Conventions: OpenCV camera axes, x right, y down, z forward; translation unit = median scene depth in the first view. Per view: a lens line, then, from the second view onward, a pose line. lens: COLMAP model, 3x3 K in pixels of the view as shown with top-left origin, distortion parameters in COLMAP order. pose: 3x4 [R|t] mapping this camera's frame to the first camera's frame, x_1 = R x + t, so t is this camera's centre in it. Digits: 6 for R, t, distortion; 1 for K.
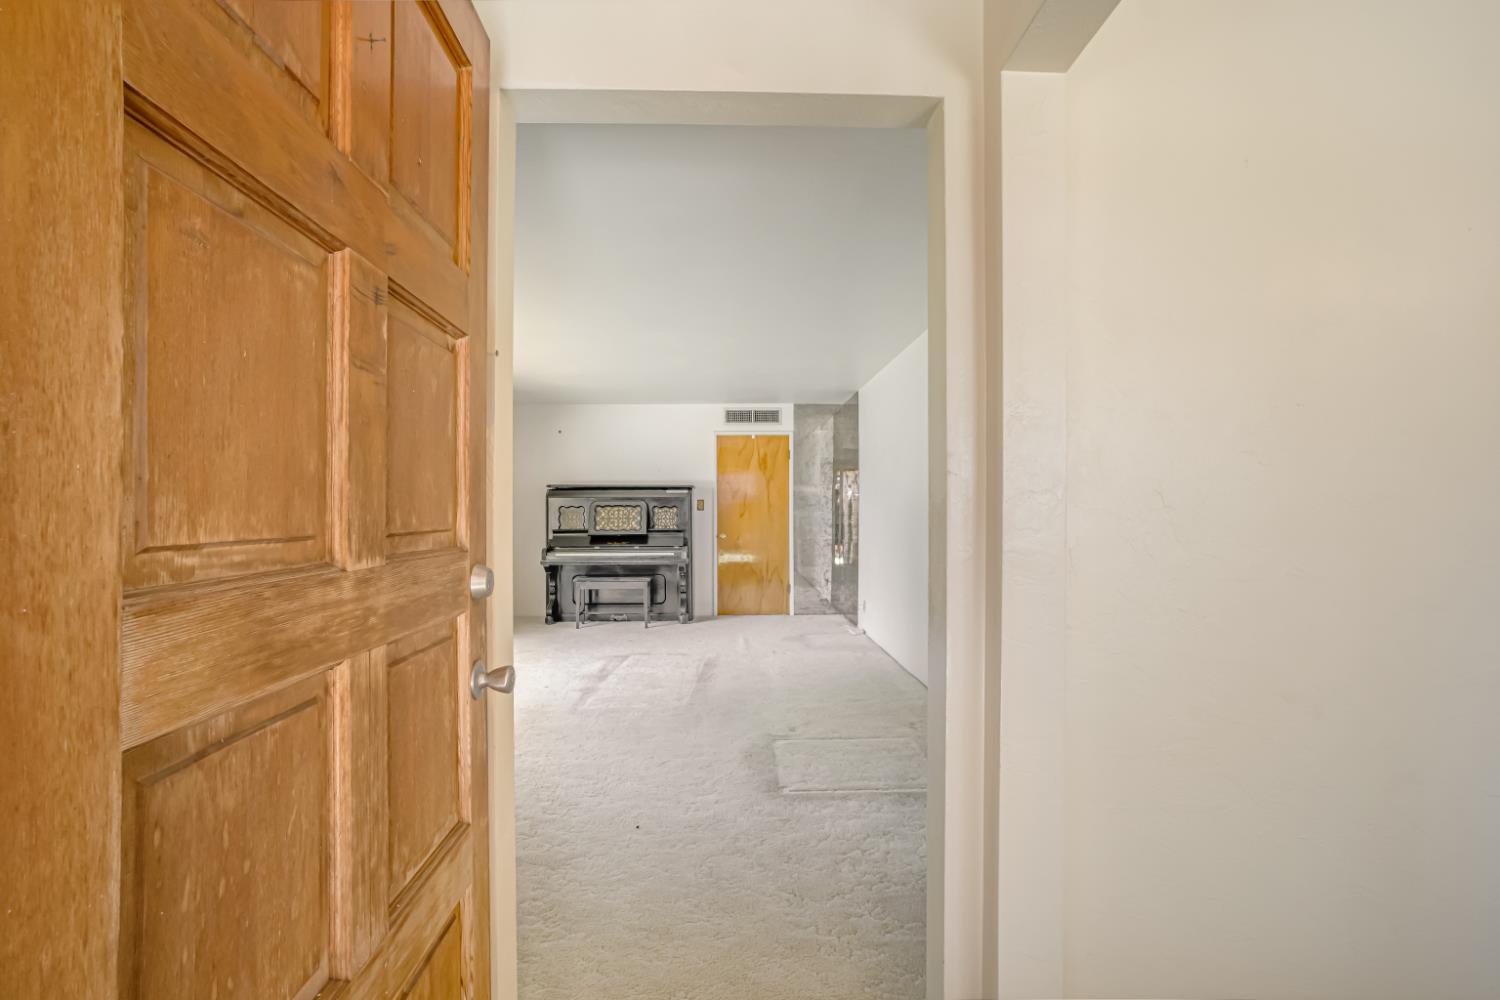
lens RADIAL K [[747.5, 0, 752.6], [0, 747.5, 506.8], [0, 0, 1]] dist [-0.011608, 0.003187]
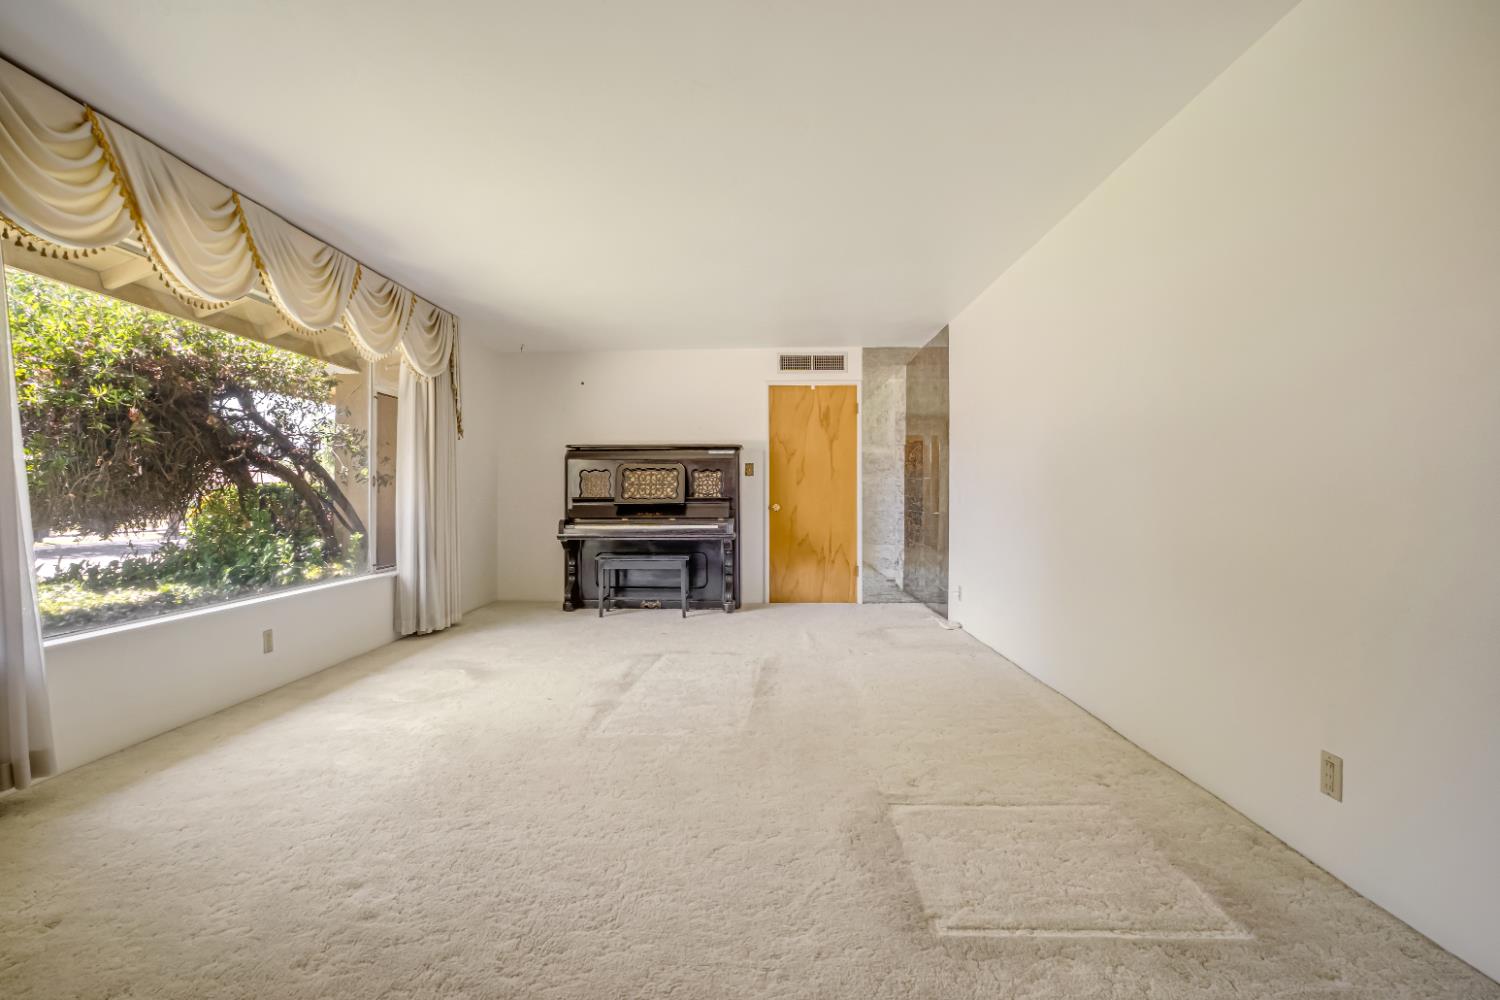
lens RADIAL K [[747.5, 0, 749.3], [0, 747.5, 495.8], [0, 0, 1]] dist [-0.011608, 0.003187]
pose [[0.998630, 0.003581, -0.052206, -0.028294], [-0.003393, 0.999987, 0.003690, 0.025622], [0.052219, -0.003508, 0.998630, 0.184643]]
